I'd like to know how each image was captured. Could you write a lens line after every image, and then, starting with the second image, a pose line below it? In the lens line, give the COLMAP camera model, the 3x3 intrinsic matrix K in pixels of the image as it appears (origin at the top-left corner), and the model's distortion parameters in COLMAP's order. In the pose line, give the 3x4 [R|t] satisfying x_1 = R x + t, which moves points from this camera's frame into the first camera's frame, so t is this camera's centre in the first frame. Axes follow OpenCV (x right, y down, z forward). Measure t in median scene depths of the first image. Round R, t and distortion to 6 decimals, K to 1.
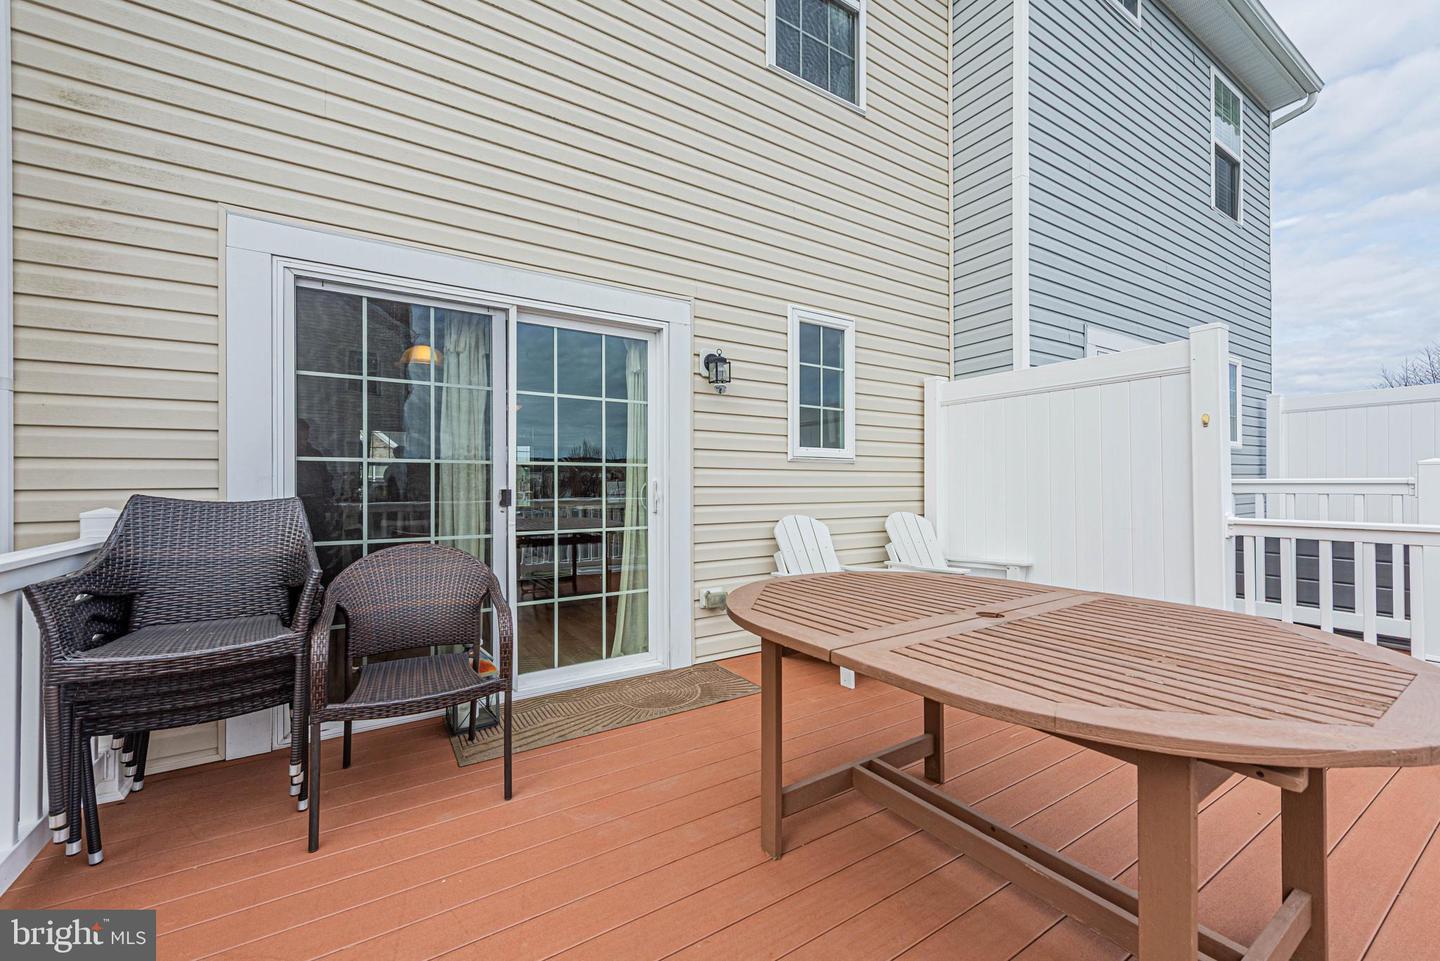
lens RADIAL K [[572.9, 0, 719.4], [0, 572.9, 484.3], [0, 0, 1]] dist [0.001247, -0.000280]
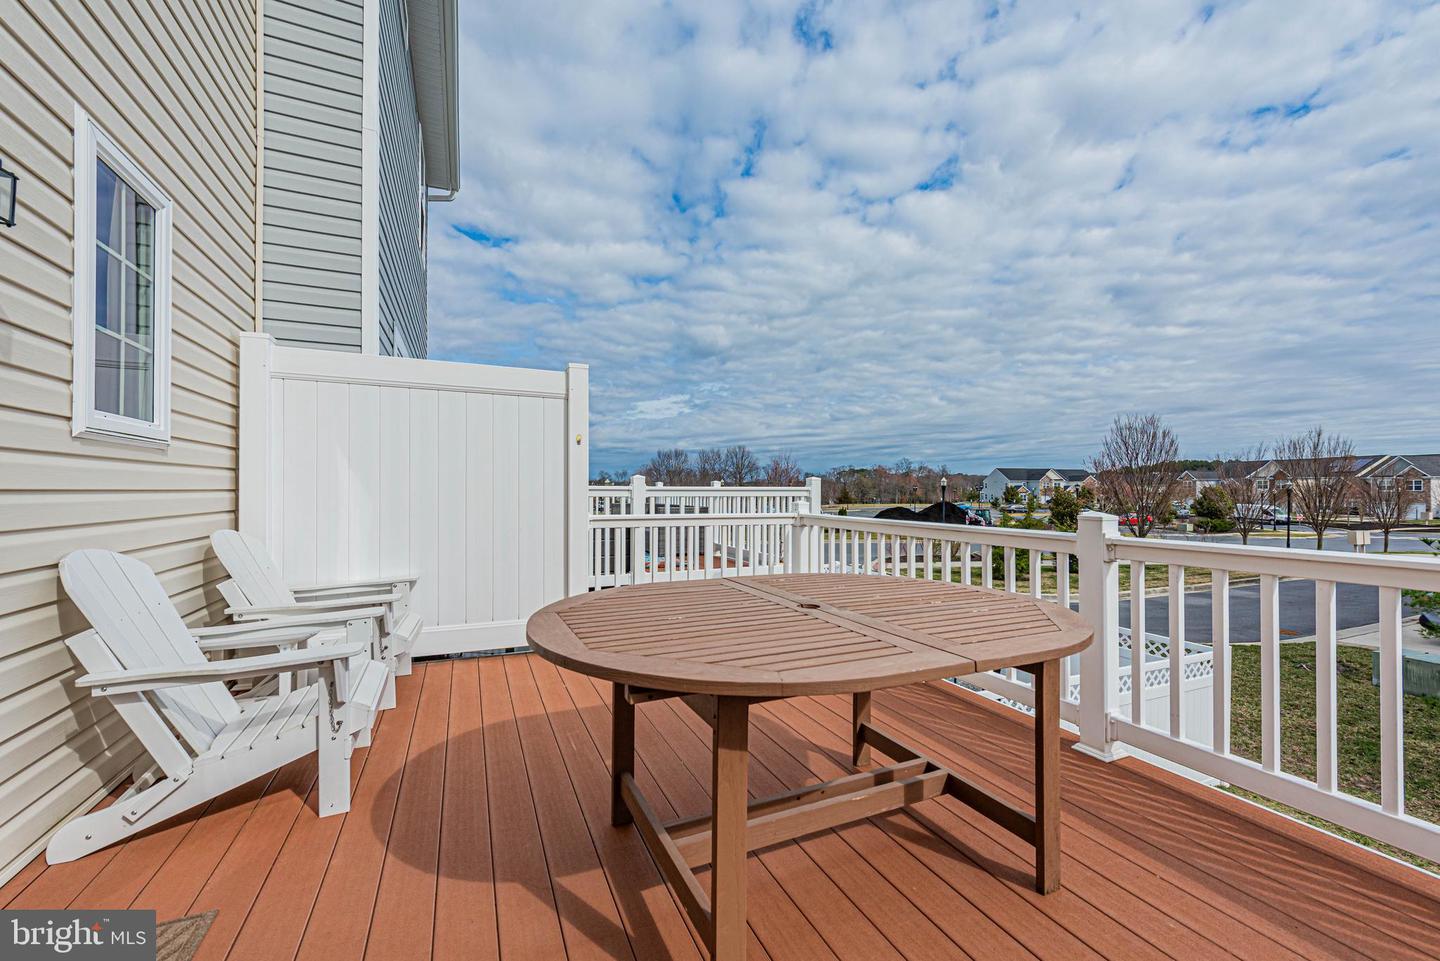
lens RADIAL K [[561.7, 0, 720.6], [0, 561.7, 482.8], [0, 0, 1]] dist [0.000782, -0.000062]
pose [[0.145716, 0.016397, 0.989191, -0.254025], [-0.007805, 0.999851, -0.015424, 0.000868], [-0.989296, -0.005473, 0.145822, 0.396728]]
